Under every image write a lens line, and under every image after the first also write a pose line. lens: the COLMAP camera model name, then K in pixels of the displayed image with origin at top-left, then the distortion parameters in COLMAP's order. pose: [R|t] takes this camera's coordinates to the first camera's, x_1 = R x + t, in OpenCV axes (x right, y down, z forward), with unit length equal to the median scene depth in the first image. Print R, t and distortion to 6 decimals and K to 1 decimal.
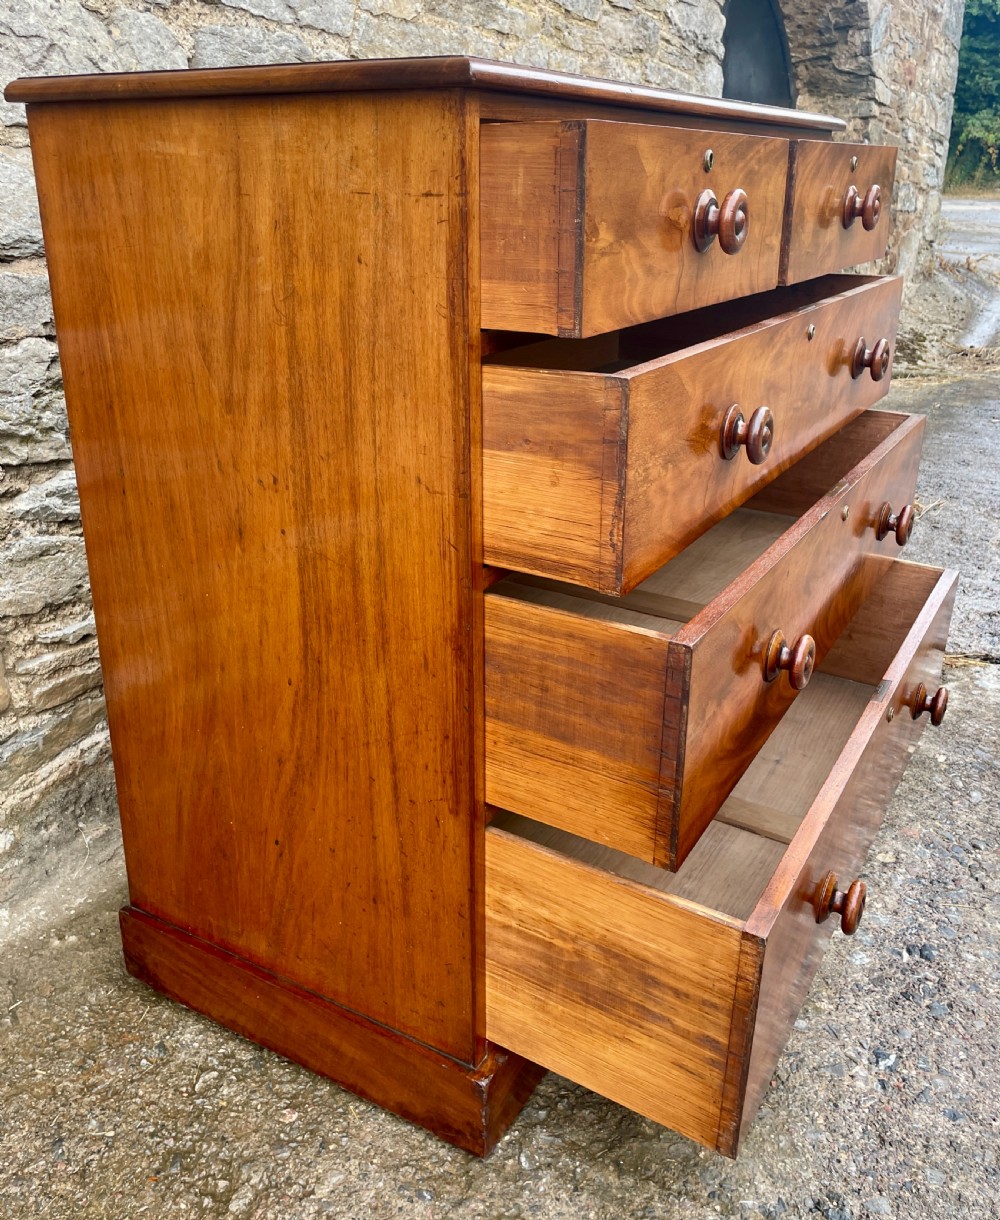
lens RADIAL K [[1065.7, 0, 500.7], [0, 1065.7, 535.3], [0, 0, 1]] dist [0.089968, -0.123444]
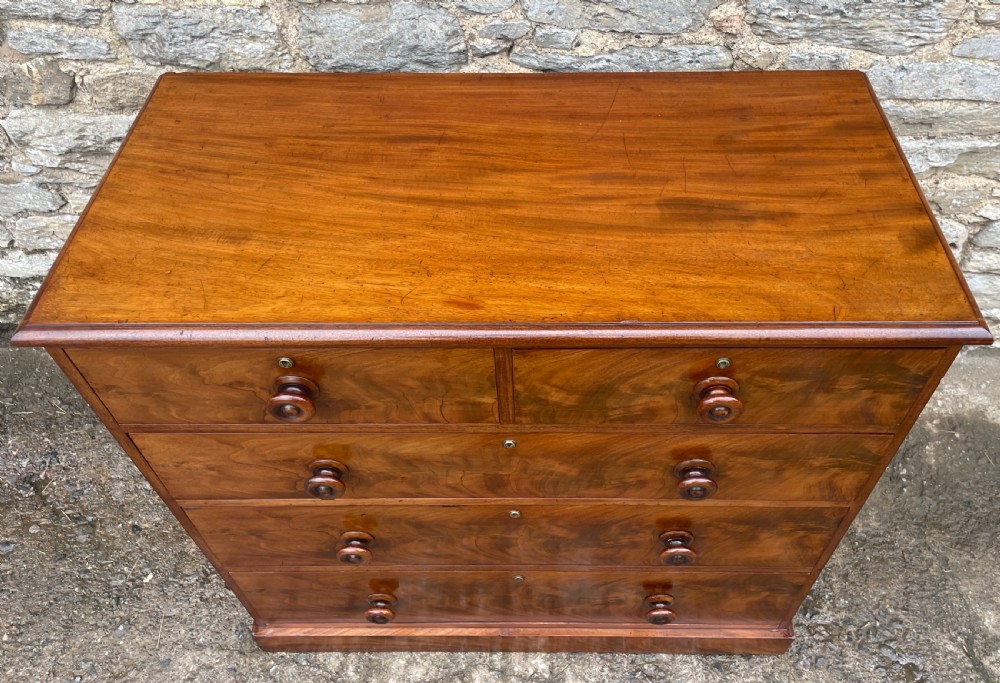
lens RADIAL K [[785.2, 0, 538.9], [0, 785.2, 312.8], [0, 0, 1]] dist [0.072672, -0.087478]
pose [[0.504144, 0.660414, -0.556500, 0.588884], [-0.280545, 0.734669, 0.617702, -0.859662], [0.816783, -0.155287, 0.555655, 0.614380]]
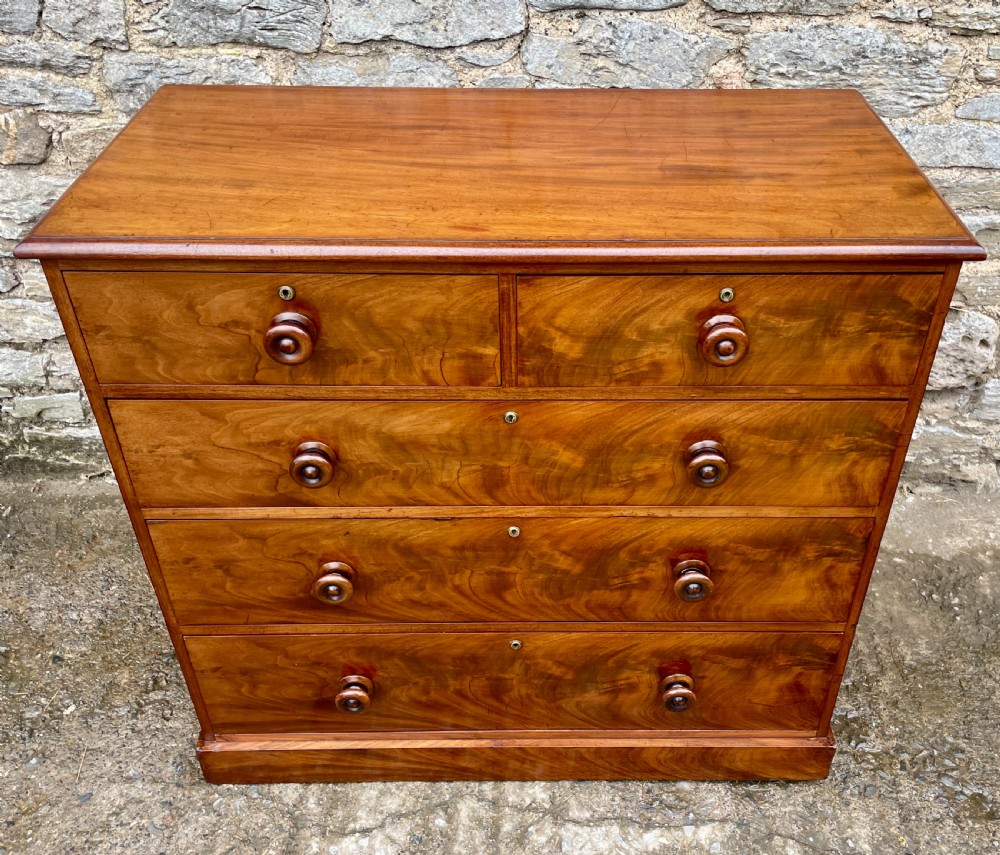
lens RADIAL K [[971.9, 0, 554.8], [0, 971.9, 414.3], [0, 0, 1]] dist [0.078314, -0.094984]
pose [[0.521381, 0.530872, -0.668084, 0.888644], [-0.294005, 0.846739, 0.443389, -0.676119], [0.801076, -0.034754, 0.597553, 0.475753]]
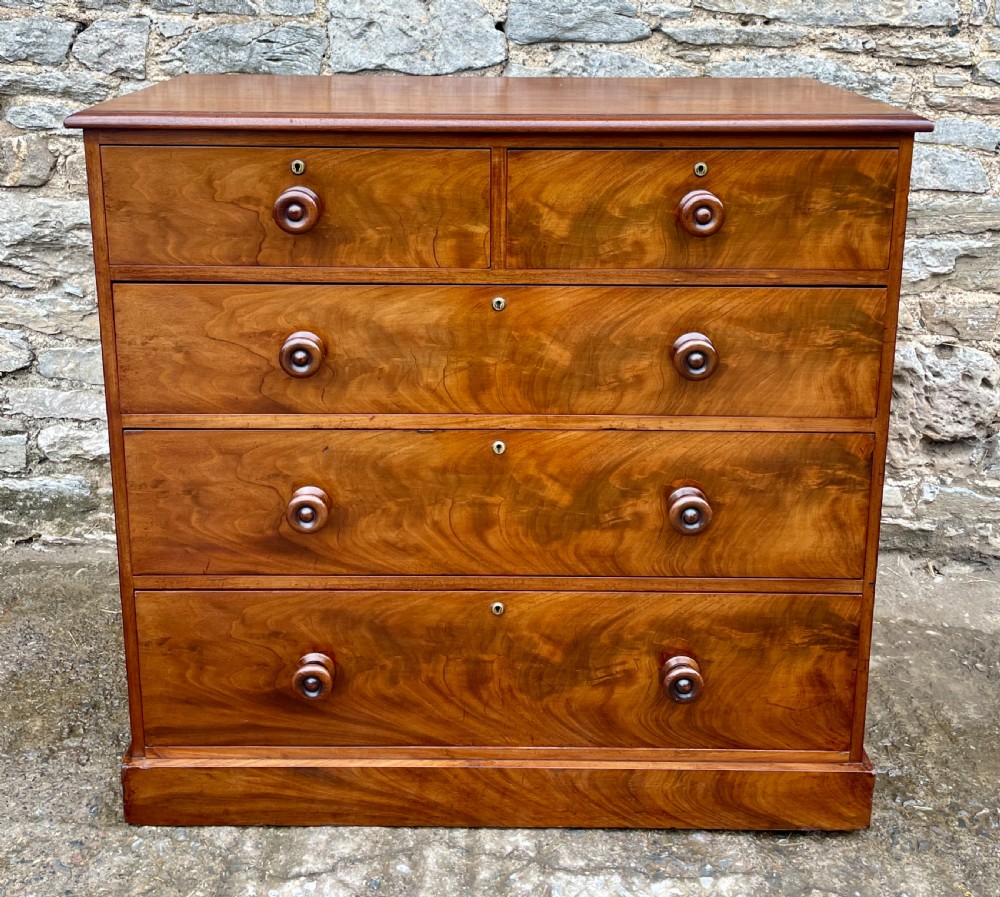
lens RADIAL K [[1125.0, 0, 492.3], [0, 1125.0, 248.1], [0, 0, 1]] dist [0.099481, -0.137540]
pose [[0.506967, 0.221696, -0.832968, 1.174954], [-0.290287, 0.953822, 0.077185, -0.356449], [0.811615, 0.202669, 0.547911, 0.367945]]
